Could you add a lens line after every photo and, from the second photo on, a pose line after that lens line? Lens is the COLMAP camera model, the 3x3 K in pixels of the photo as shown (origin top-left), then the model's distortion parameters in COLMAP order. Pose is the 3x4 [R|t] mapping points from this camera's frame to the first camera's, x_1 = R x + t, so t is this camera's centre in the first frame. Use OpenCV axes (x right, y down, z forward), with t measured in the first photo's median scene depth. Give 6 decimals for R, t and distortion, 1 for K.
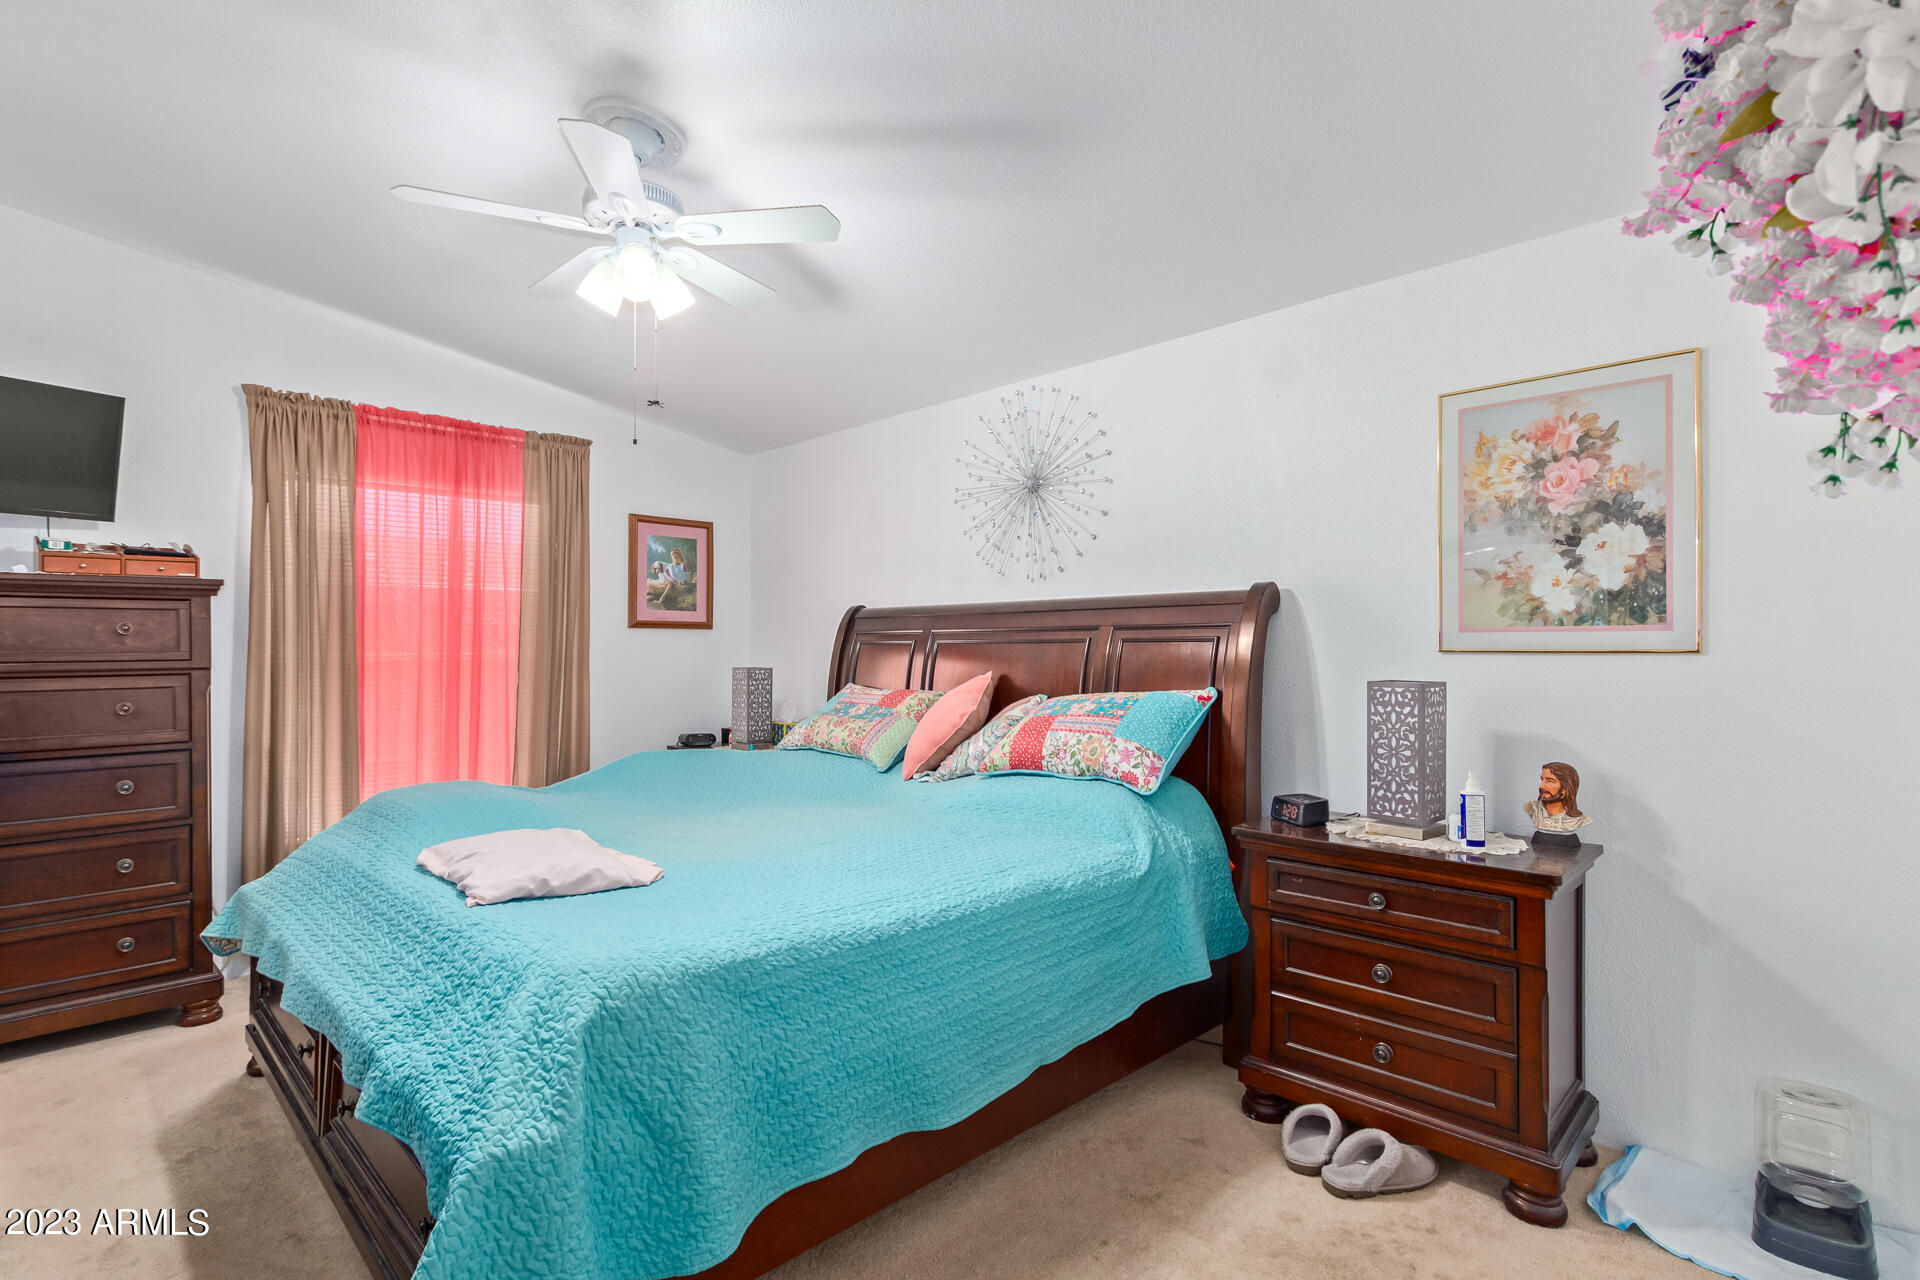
lens RADIAL K [[901.0, 0, 965.0], [0, 901.0, 649.9], [0, 0, 1]] dist [0.011843, -0.001369]
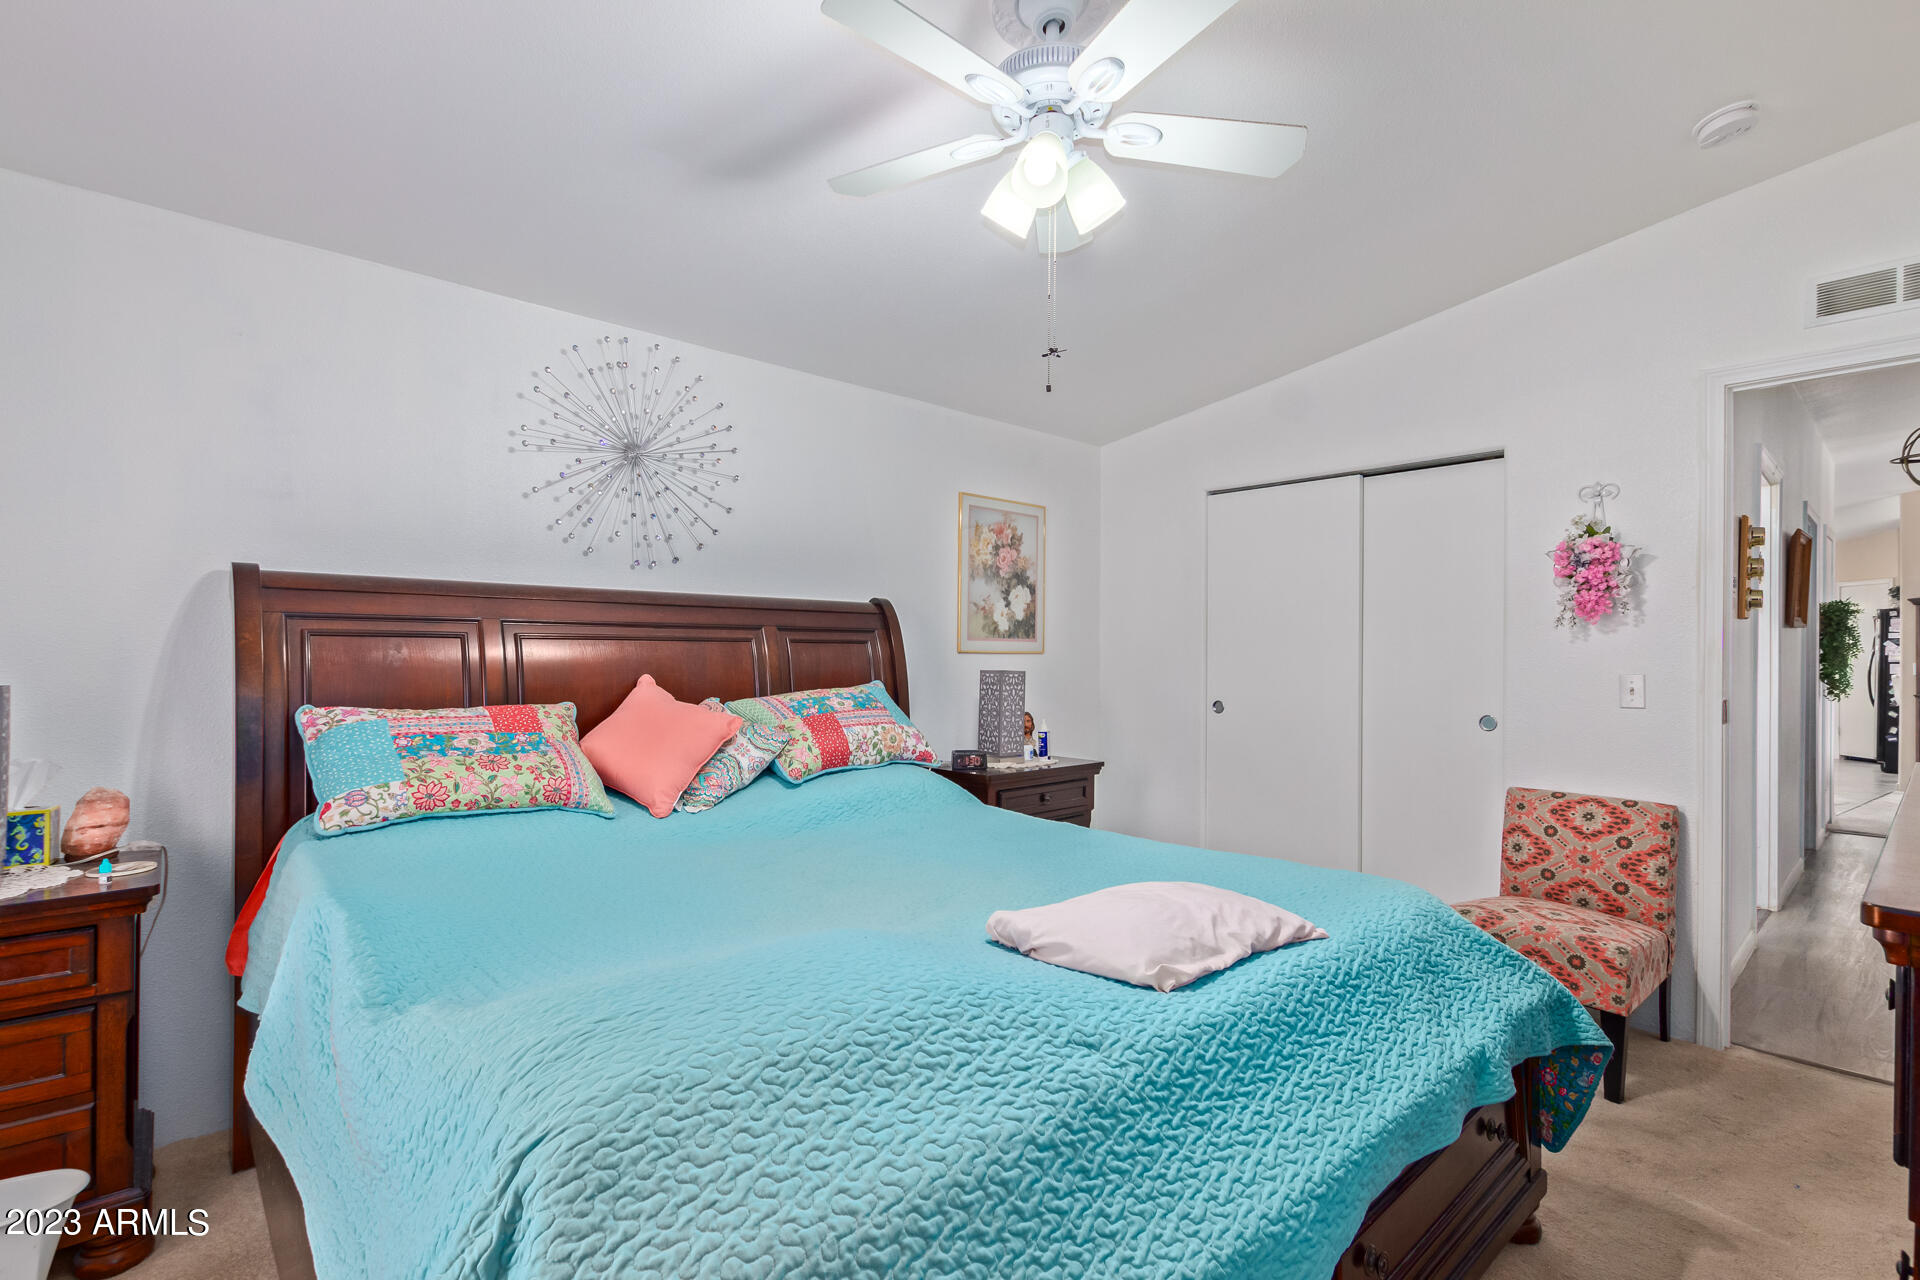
lens RADIAL K [[901.0, 0, 965.0], [0, 901.0, 649.9], [0, 0, 1]] dist [0.011843, -0.001369]
pose [[0.054657, -0.000477, 0.998505, -1.116541], [-0.009797, 0.999951, 0.001014, -0.004000], [-0.998457, -0.009838, 0.054650, 0.942733]]
